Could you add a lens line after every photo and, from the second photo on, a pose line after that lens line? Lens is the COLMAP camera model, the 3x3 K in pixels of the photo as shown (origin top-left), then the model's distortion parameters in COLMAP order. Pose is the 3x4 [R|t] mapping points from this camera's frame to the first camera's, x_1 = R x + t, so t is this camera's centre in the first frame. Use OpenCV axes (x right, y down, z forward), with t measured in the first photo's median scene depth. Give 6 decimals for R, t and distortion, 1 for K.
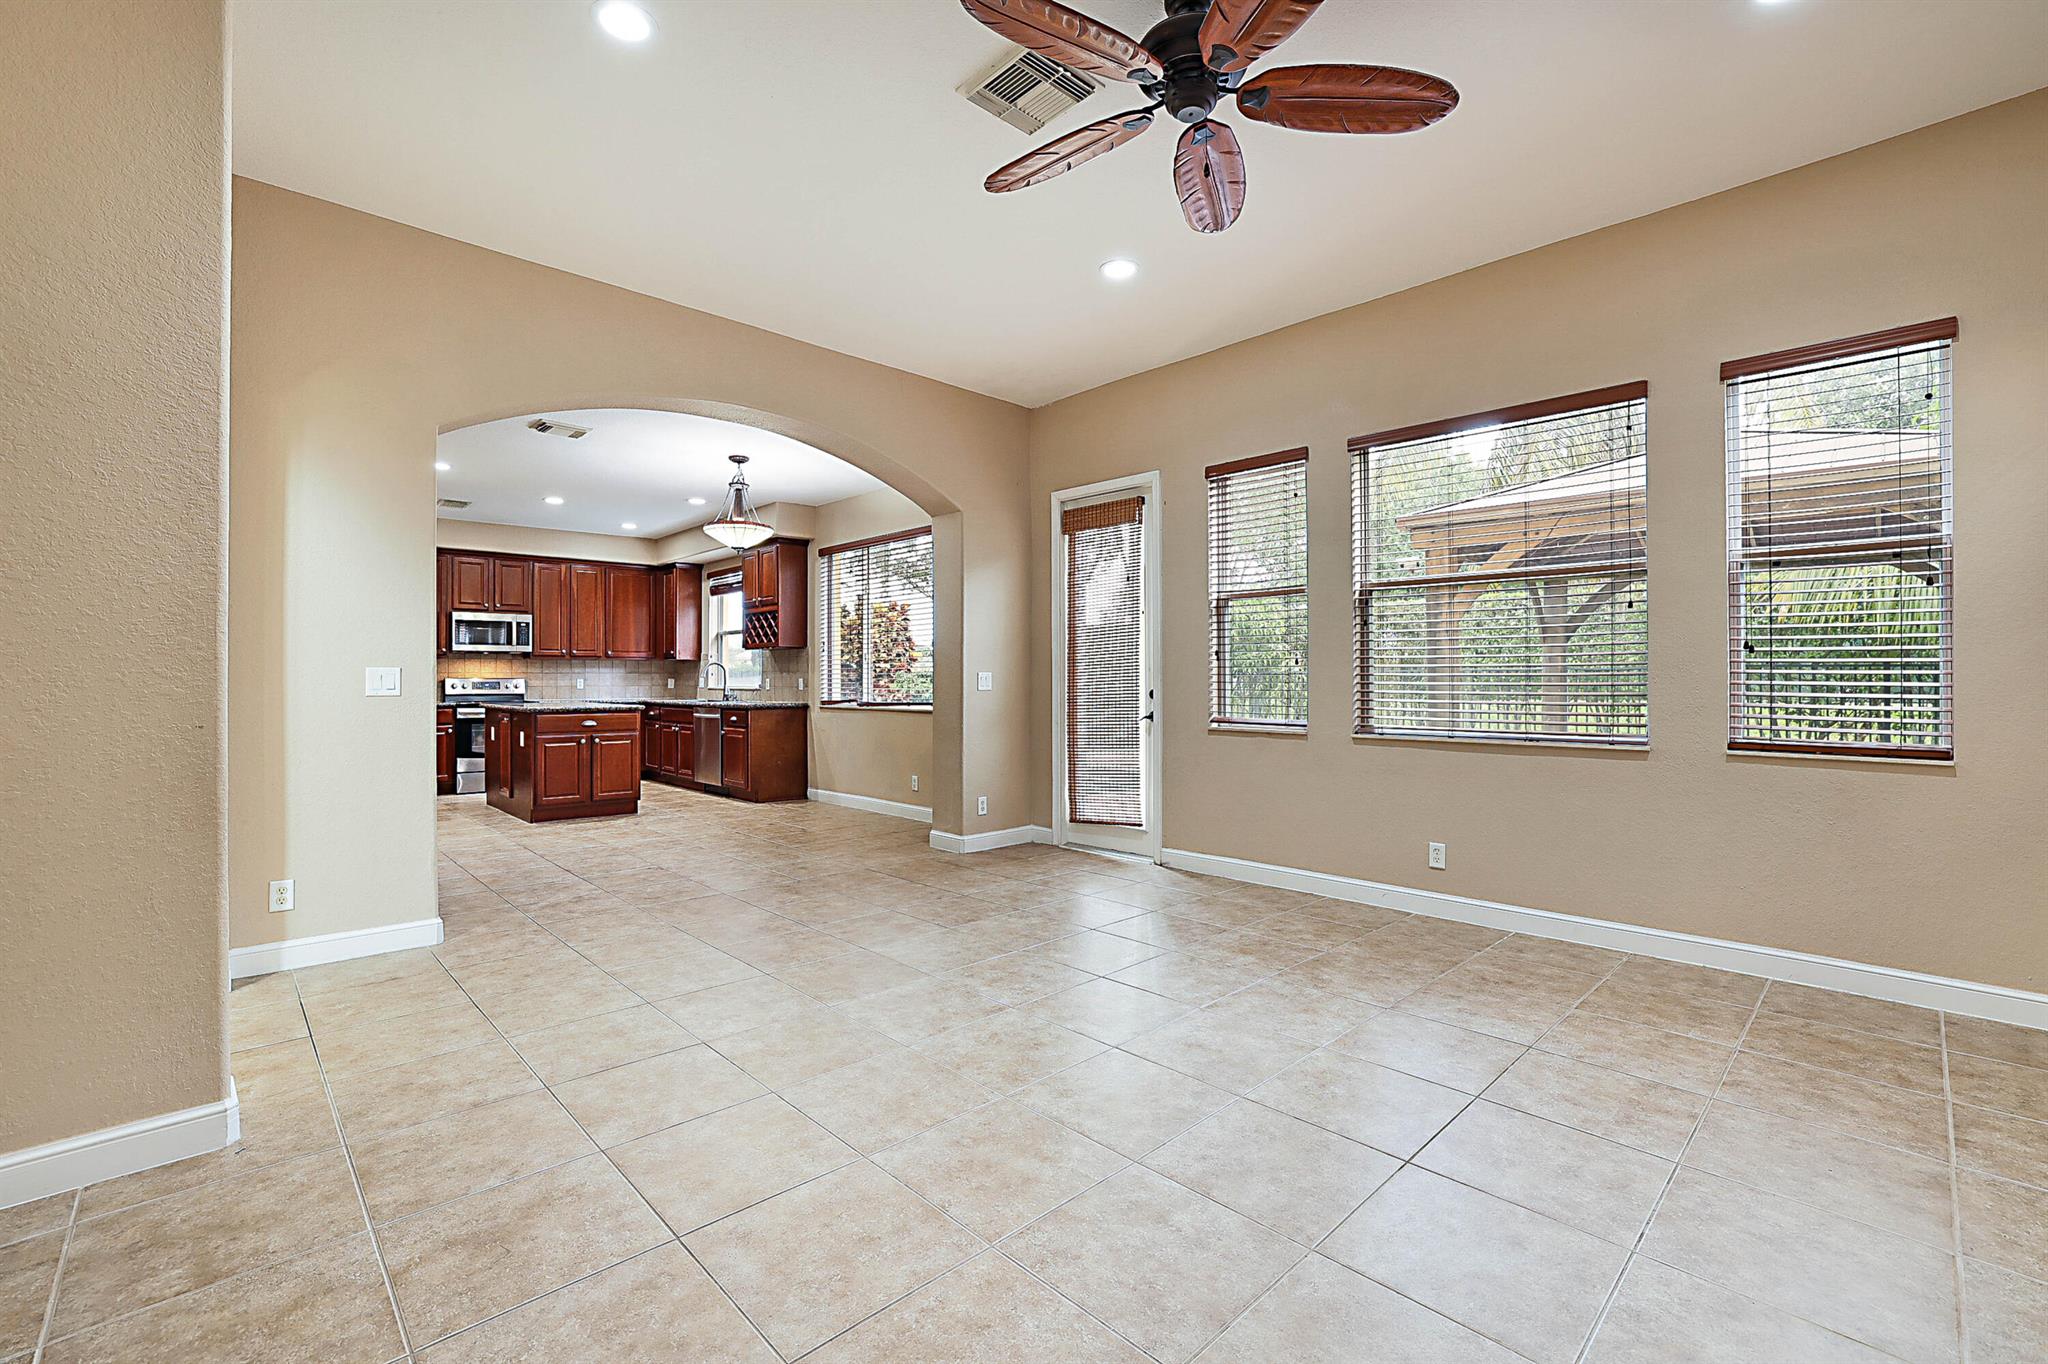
lens RADIAL K [[885.2, 0, 1014.3], [0, 885.2, 675.9], [0, 0, 1]] dist [-0.009647, 0.001331]
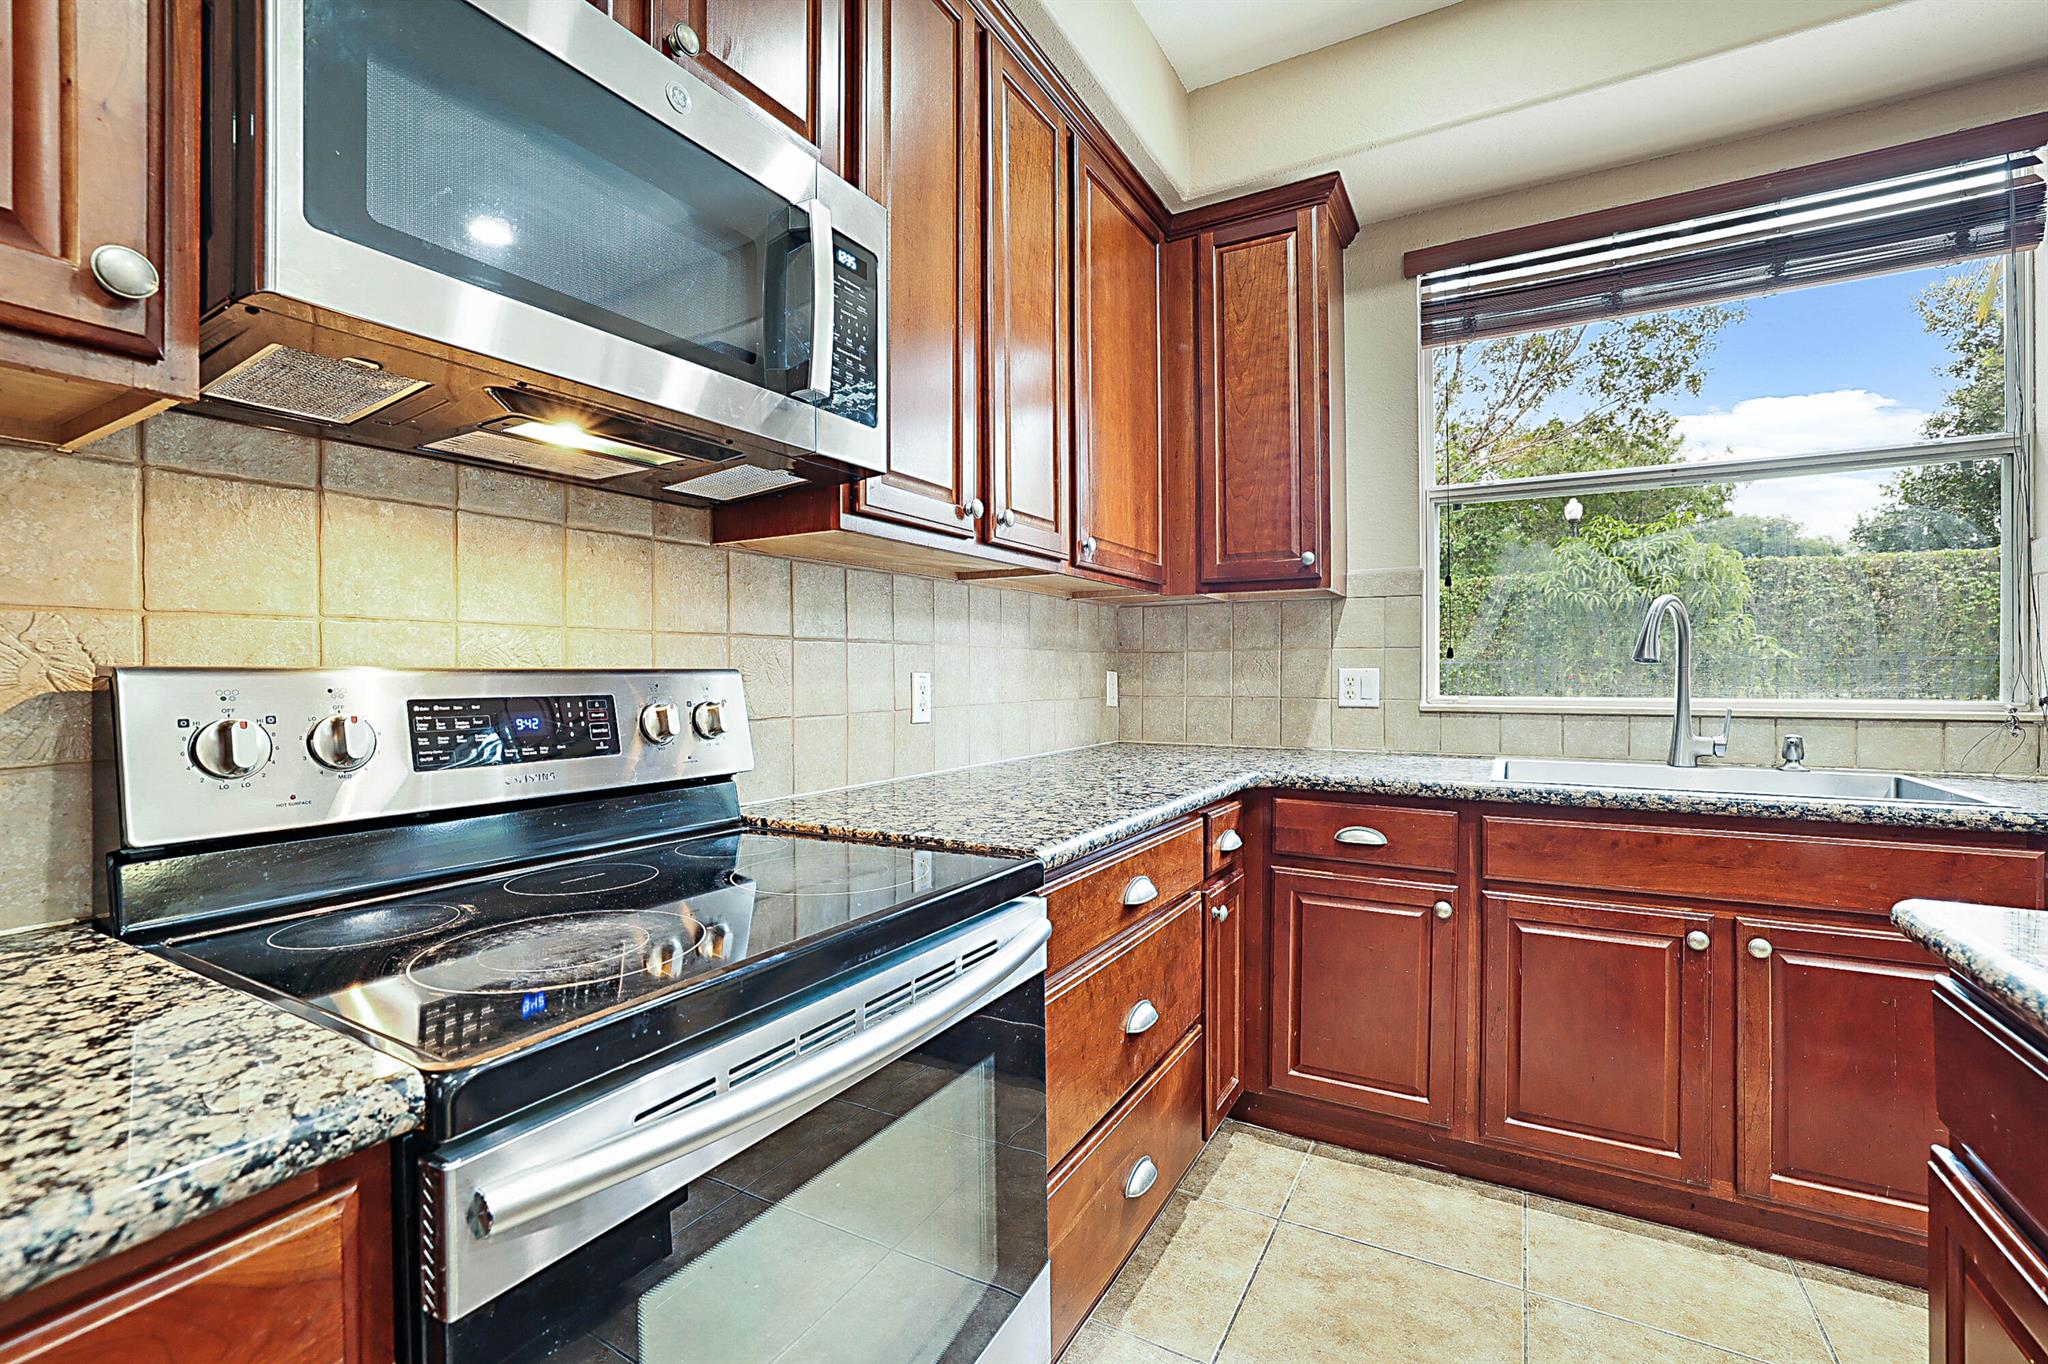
lens RADIAL K [[885.2, 0, 1065.3], [0, 885.2, 664.7], [0, 0, 1]] dist [-0.009647, 0.001331]
pose [[0.946104, -0.000158, 0.323863, -0.589623], [0.002679, 0.999969, -0.007340, 0.003715], [-0.323852, 0.007812, 0.946075, 0.896563]]
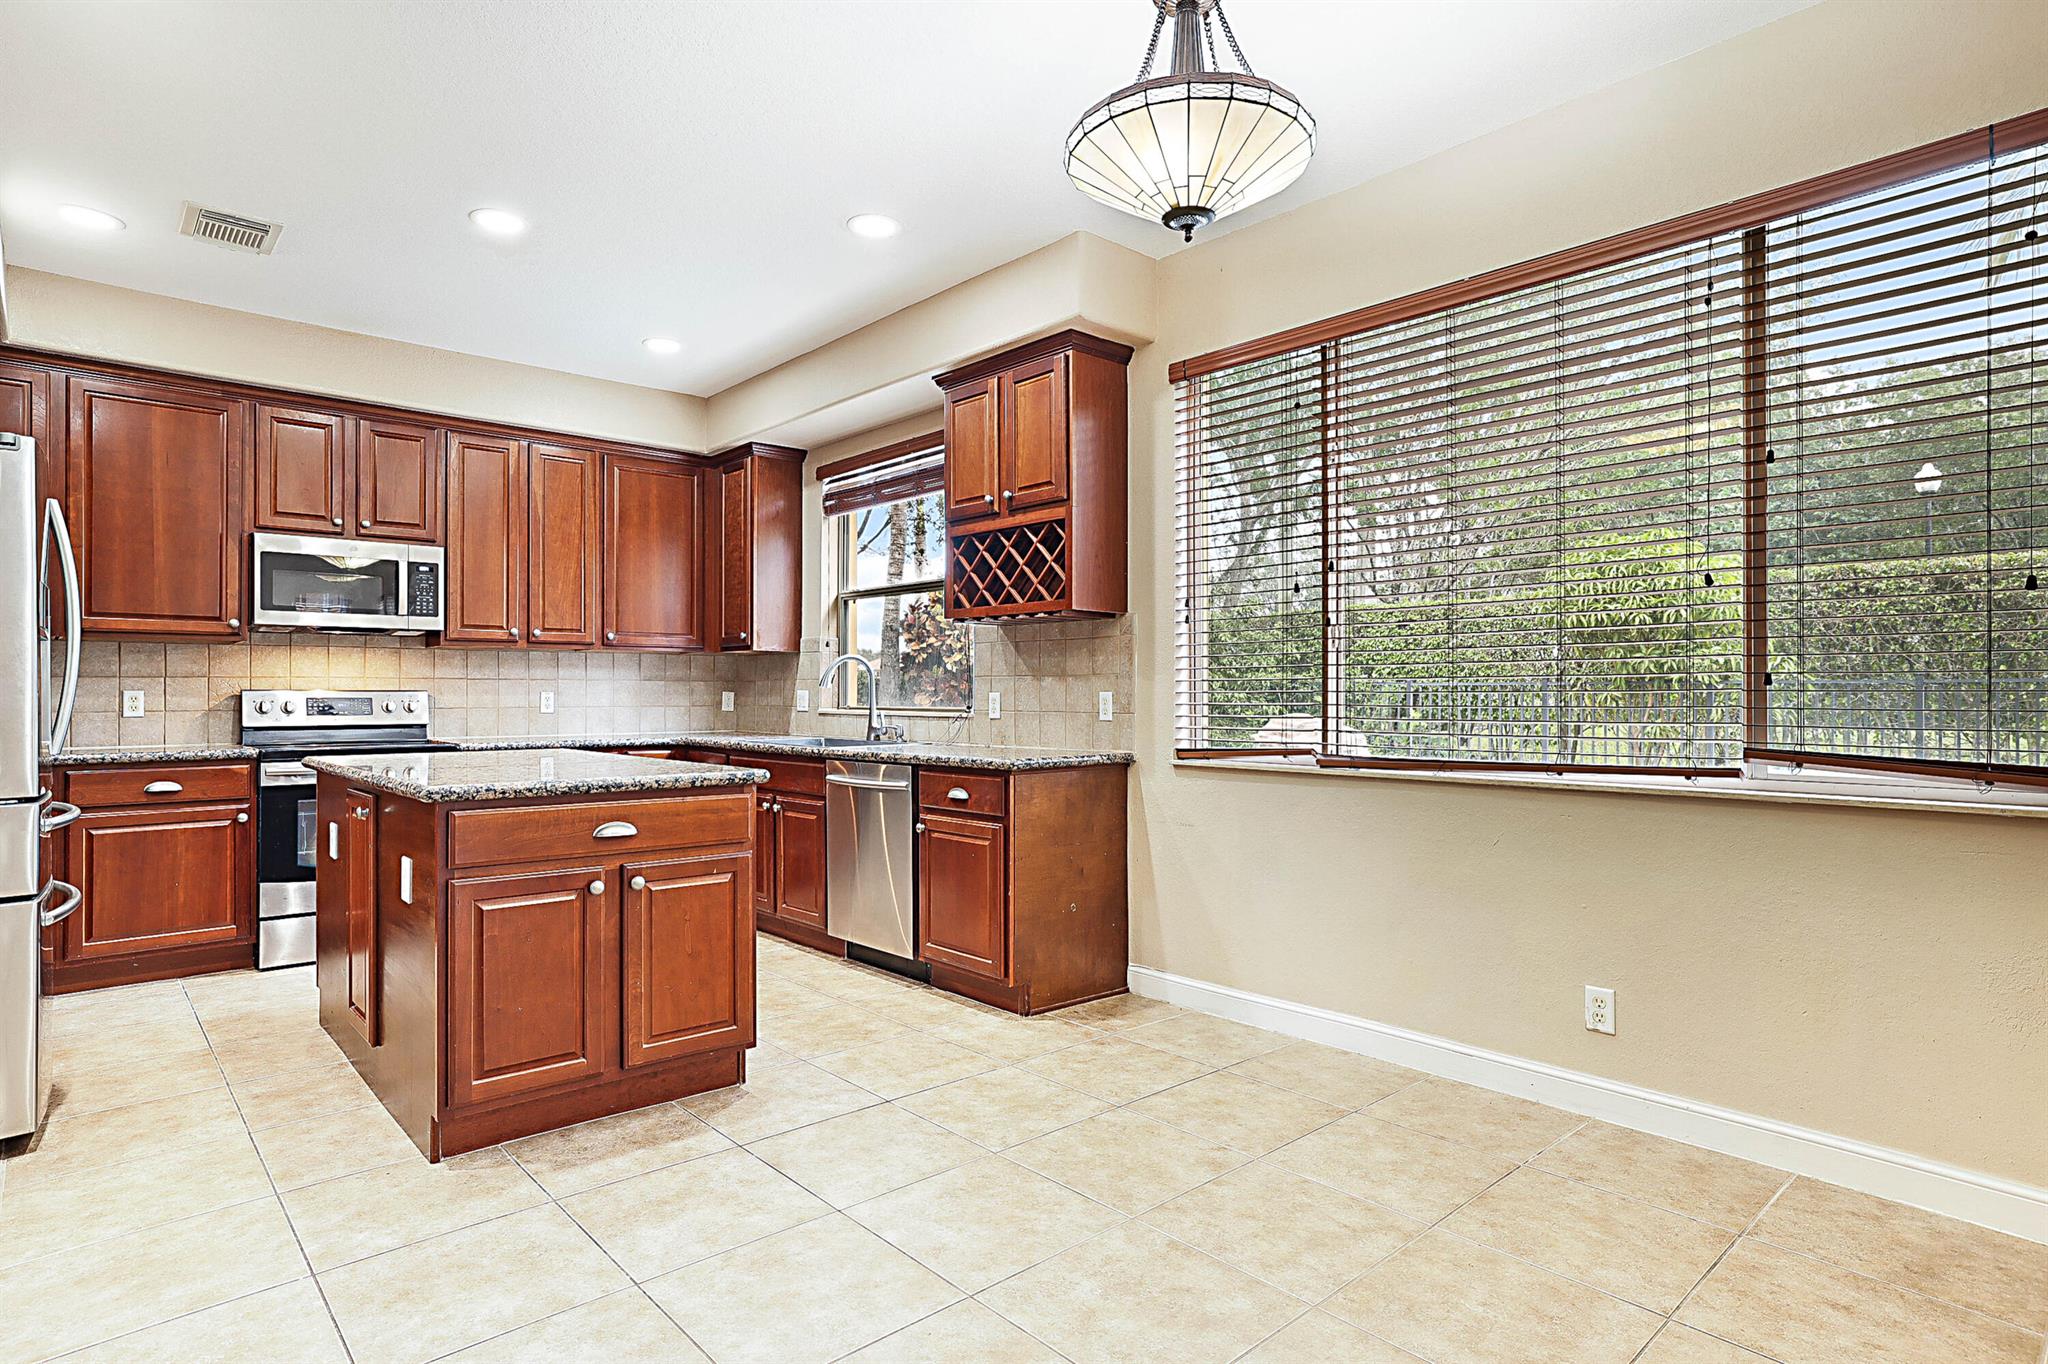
lens RADIAL K [[1074.9, 0, 1030.6], [0, 1074.9, 692.9], [0, 0, 1]] dist [-0.001465, 0.000564]
pose [[0.999982, 0.002247, -0.005541, -0.259291], [-0.002219, 0.999985, 0.005075, 0.000691], [0.005552, -0.005063, 0.999972, 0.481586]]
